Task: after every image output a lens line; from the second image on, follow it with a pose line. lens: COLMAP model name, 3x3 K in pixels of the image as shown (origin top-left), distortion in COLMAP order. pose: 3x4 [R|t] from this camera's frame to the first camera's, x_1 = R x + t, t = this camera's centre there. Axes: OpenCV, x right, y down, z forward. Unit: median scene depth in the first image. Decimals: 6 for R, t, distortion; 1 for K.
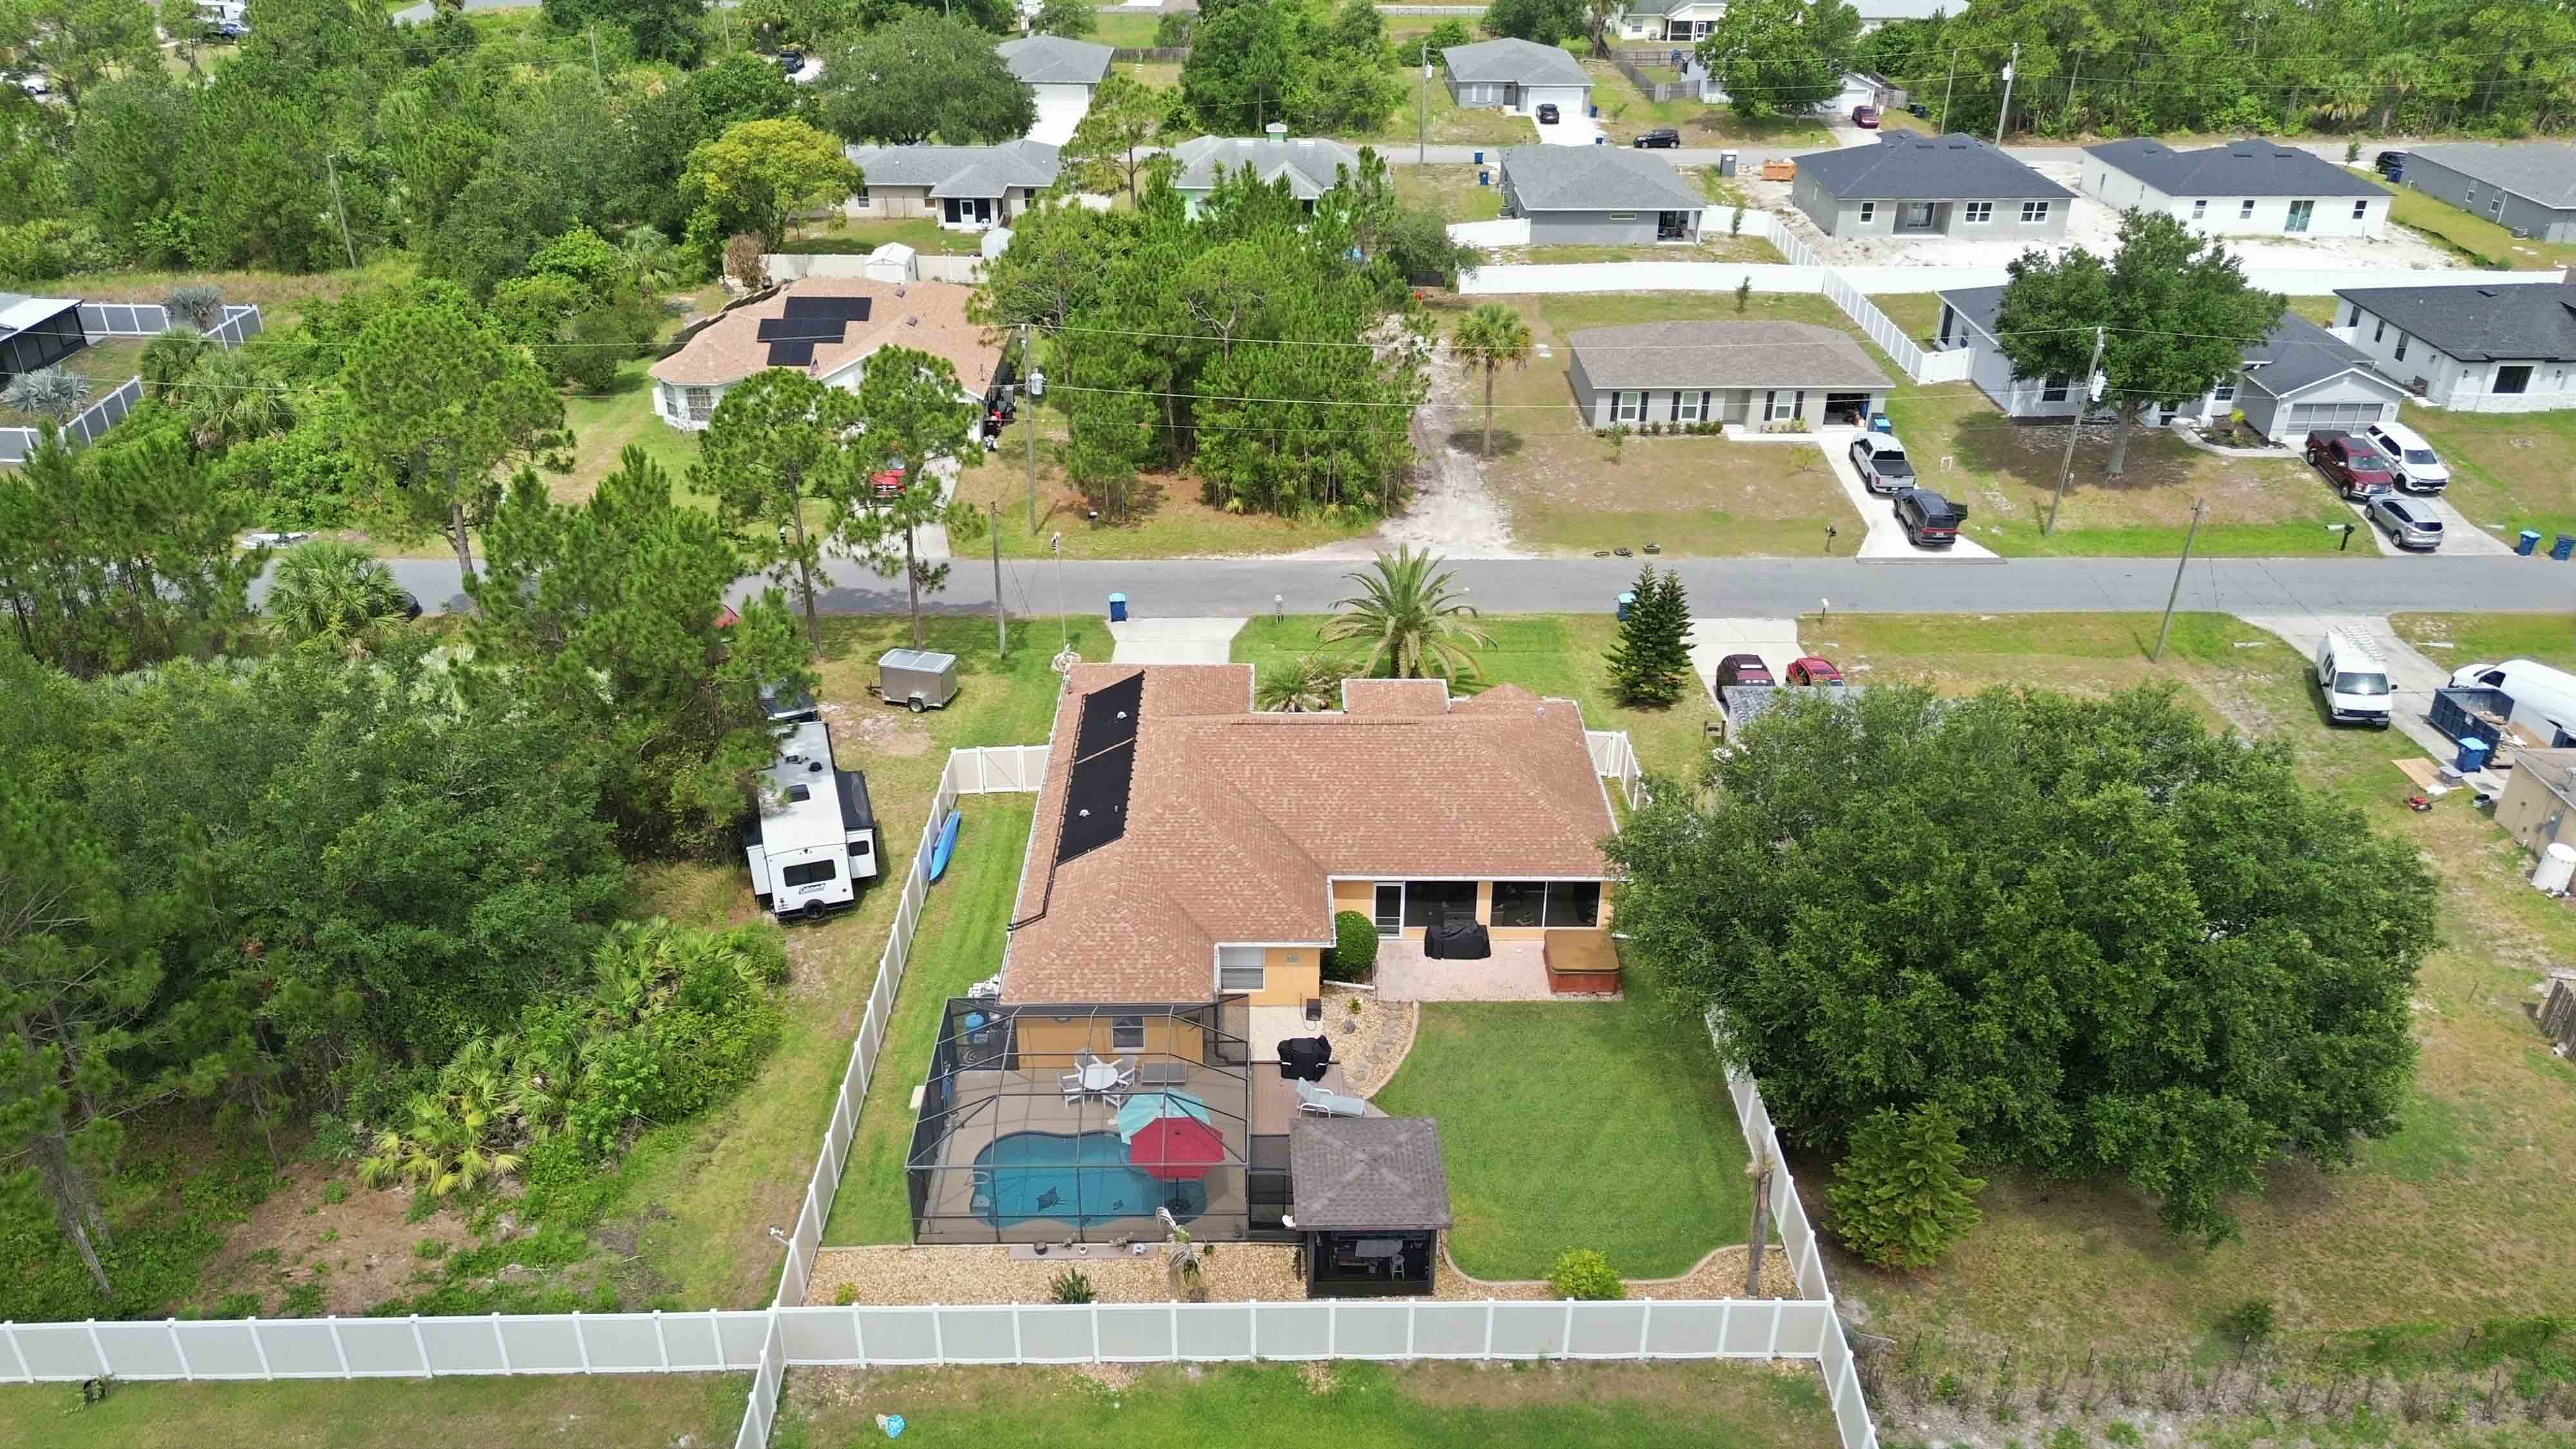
lens RADIAL K [[1822.2, 0, 1288.0], [0, 1822.2, 724.5], [0, 0, 1]] dist [0.062203, -0.065629]
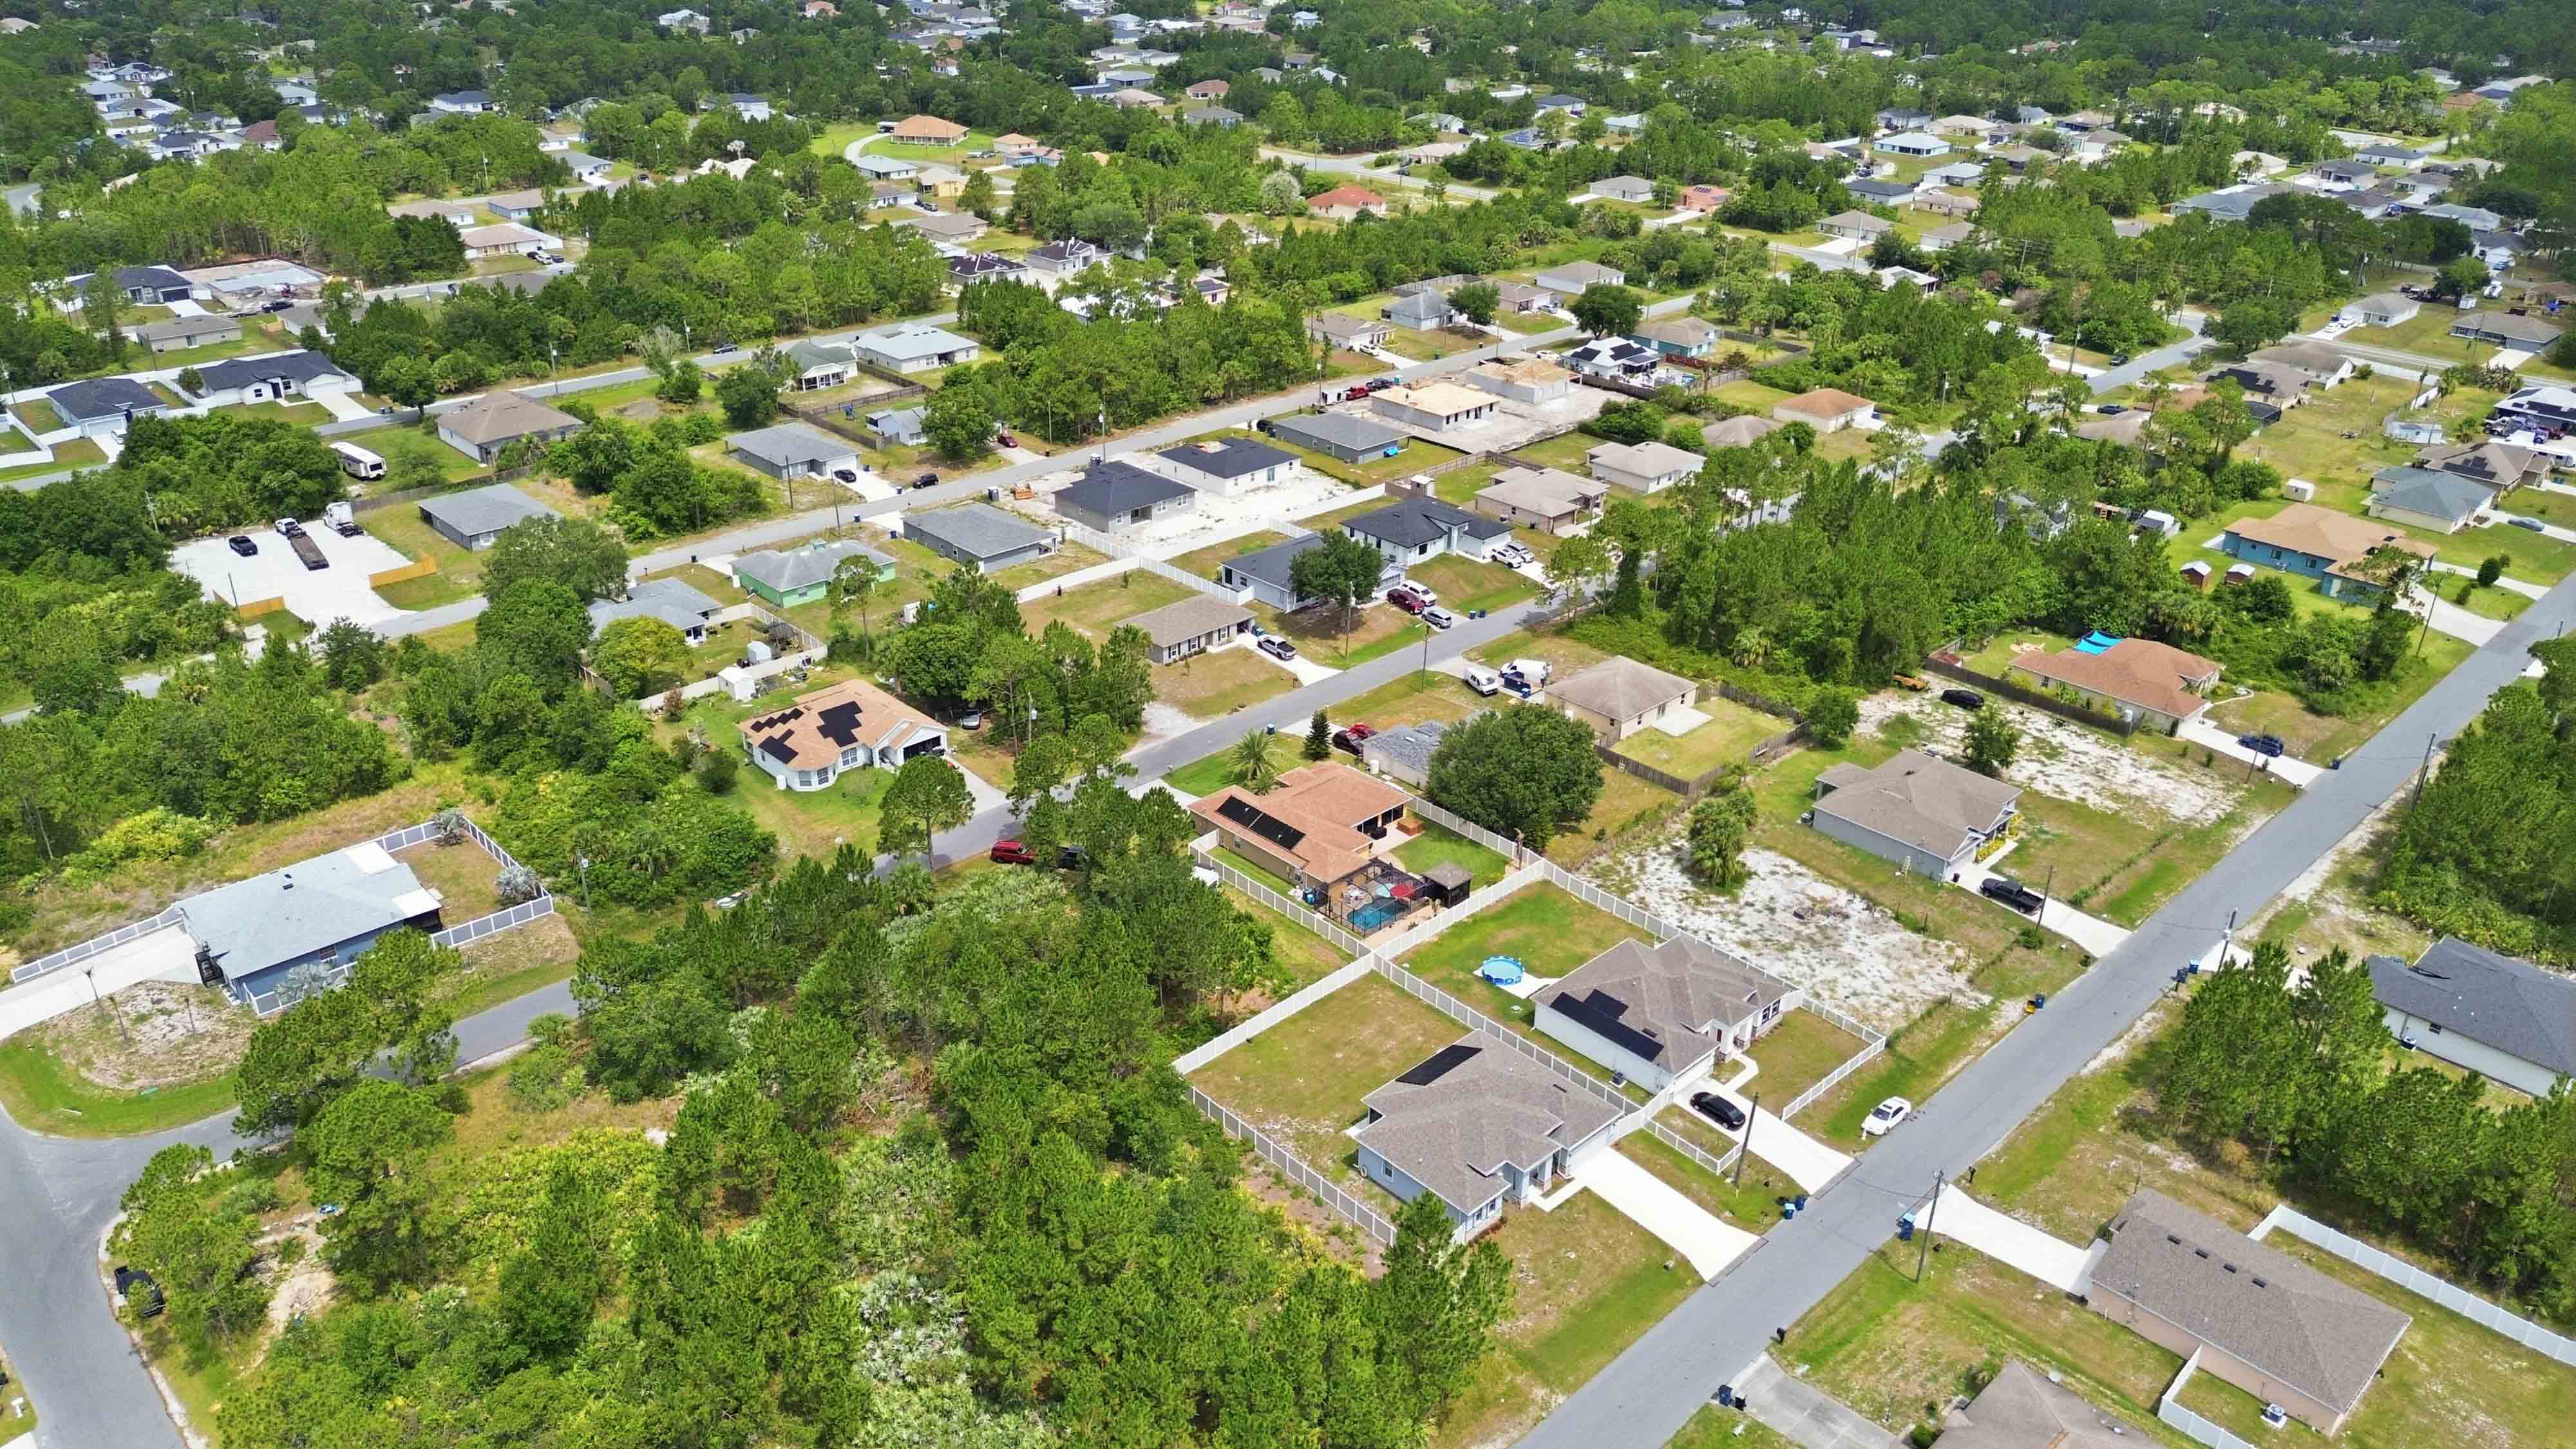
lens RADIAL K [[1822.2, 0, 1288.0], [0, 1822.2, 724.5], [0, 0, 1]] dist [0.062203, -0.065629]
pose [[0.729443, -0.293988, 0.617644, -1.748585], [0.319335, 0.944857, 0.072598, -0.314059], [-0.604928, 0.144280, 0.783100, -1.316832]]
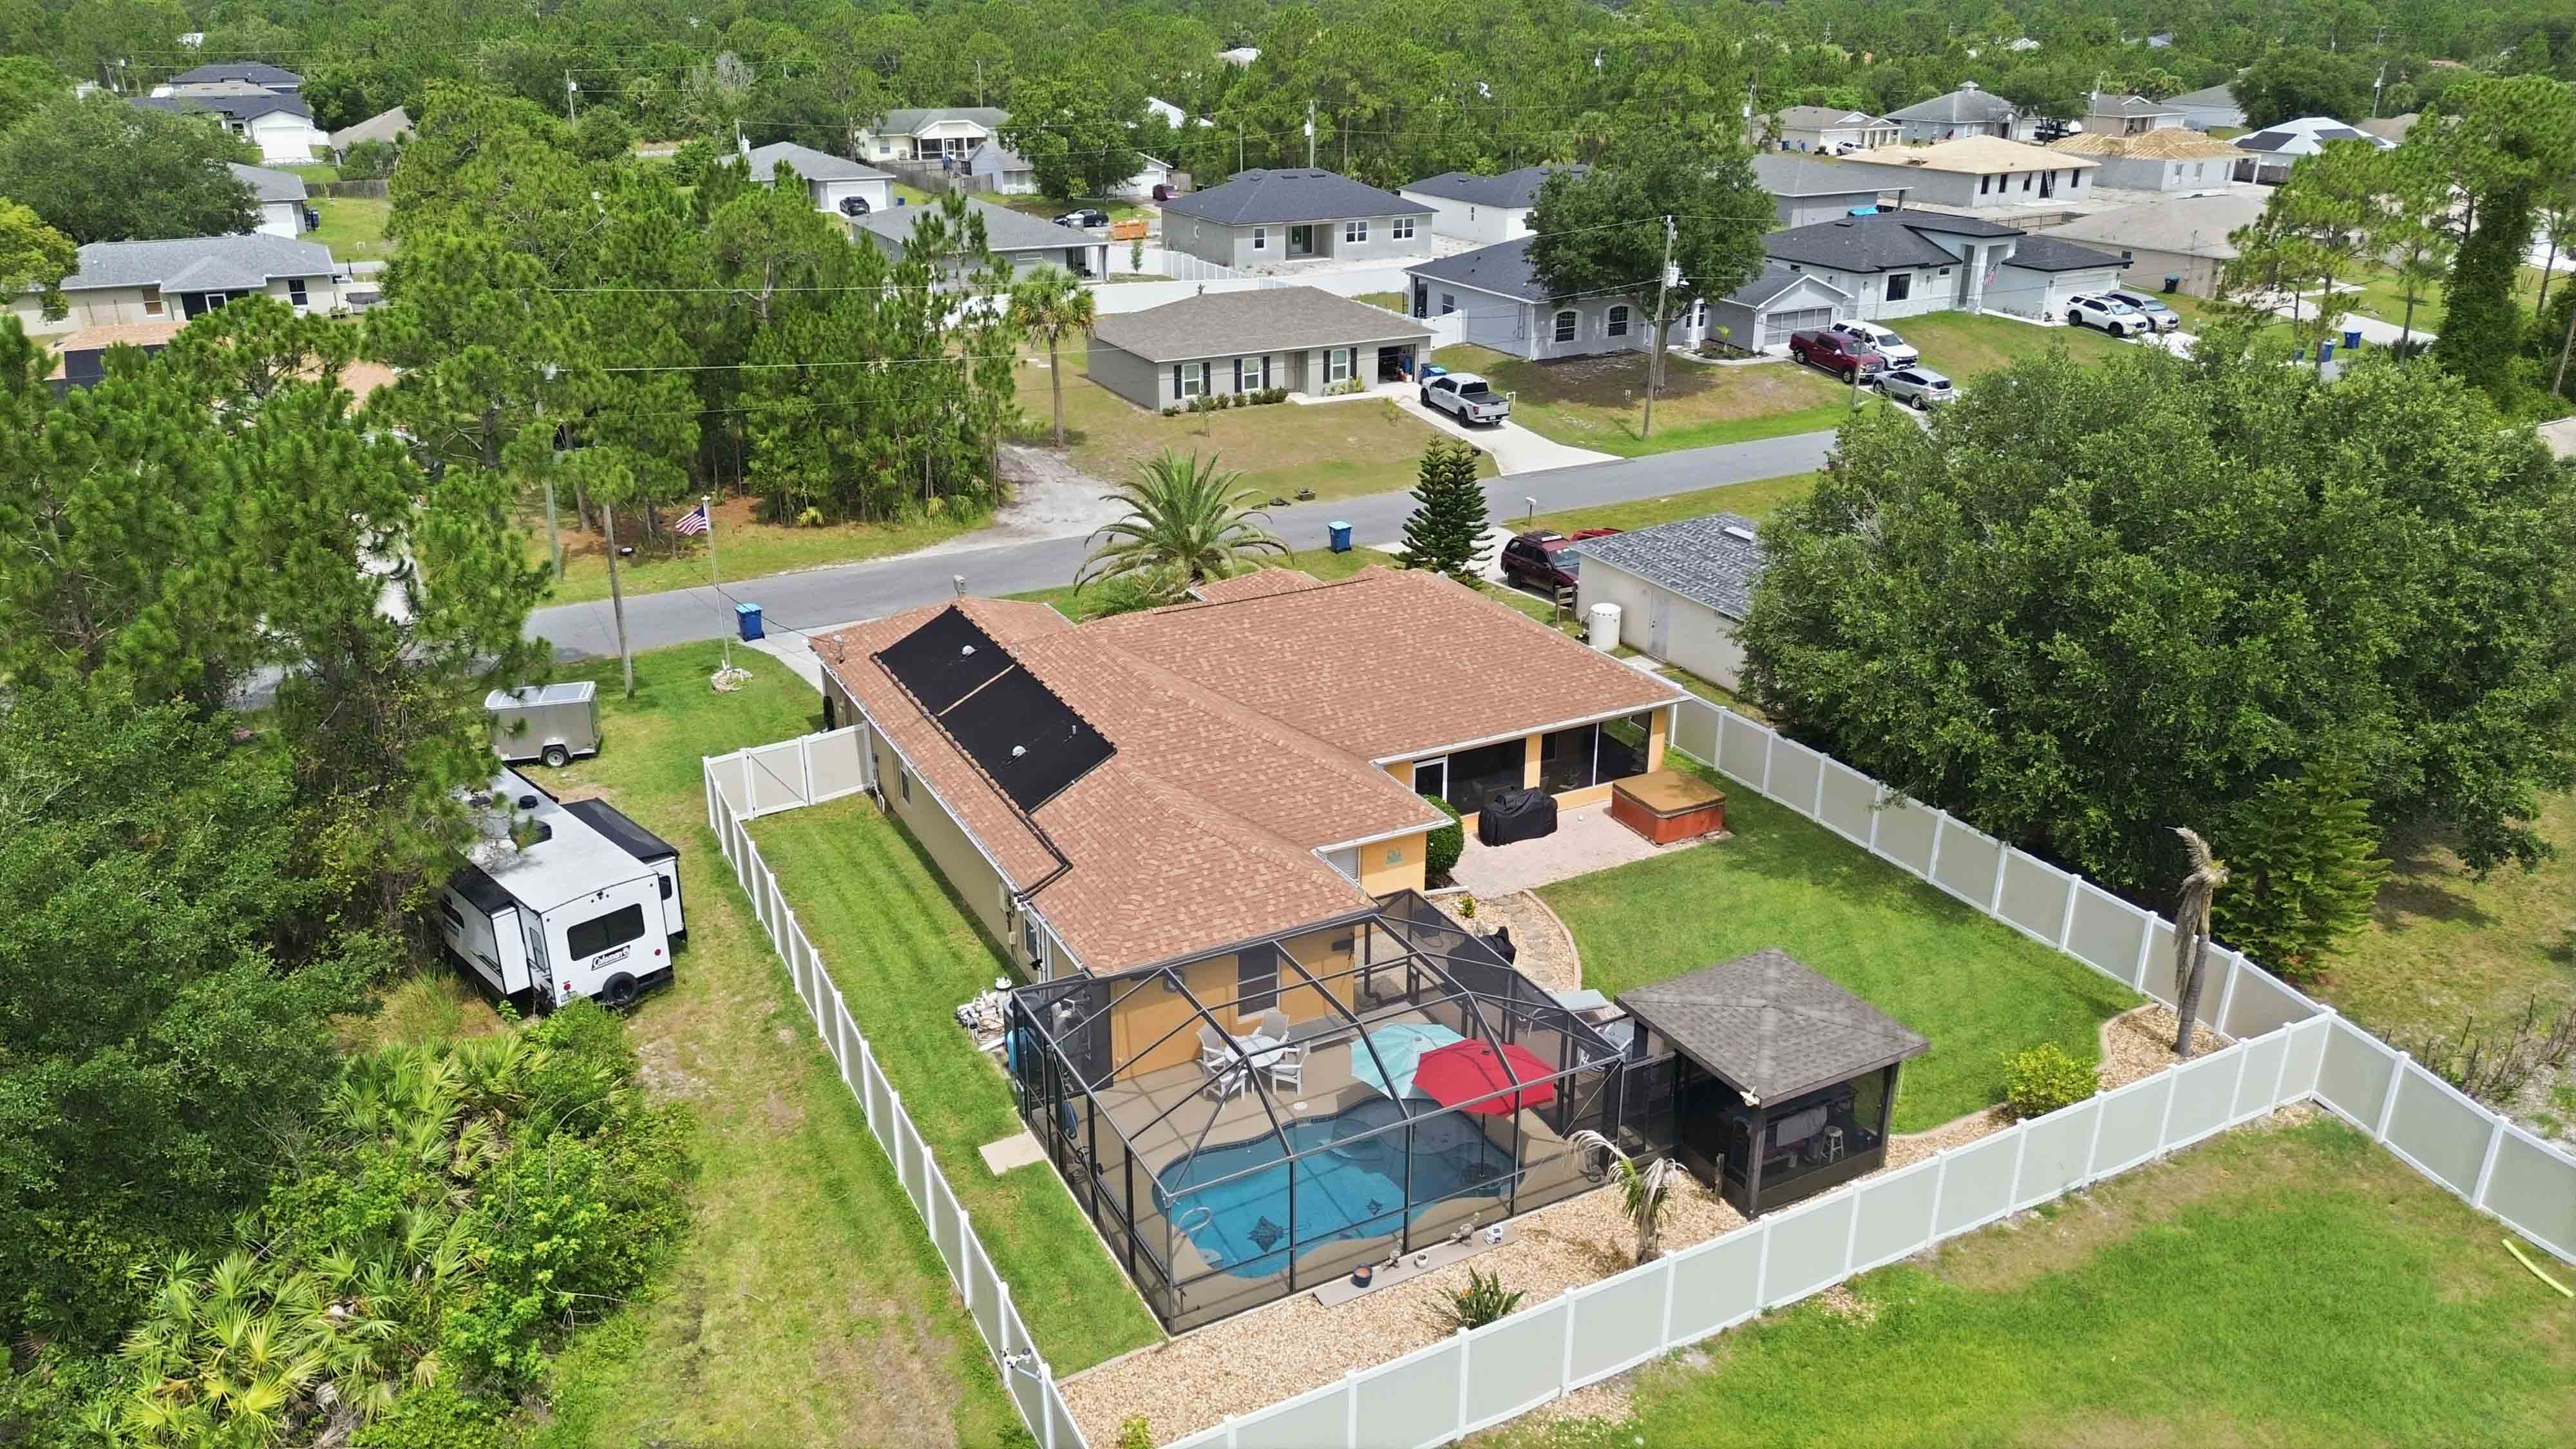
lens RADIAL K [[1826.7, 0, 1288.0], [0, 1826.7, 724.5], [0, 0, 1]] dist [0.085645, -0.112223]
pose [[0.890665, -0.175945, 0.419237, -0.274481], [0.223880, 0.972270, -0.067589, 0.096333], [-0.395720, 0.154057, 0.905358, 0.284361]]
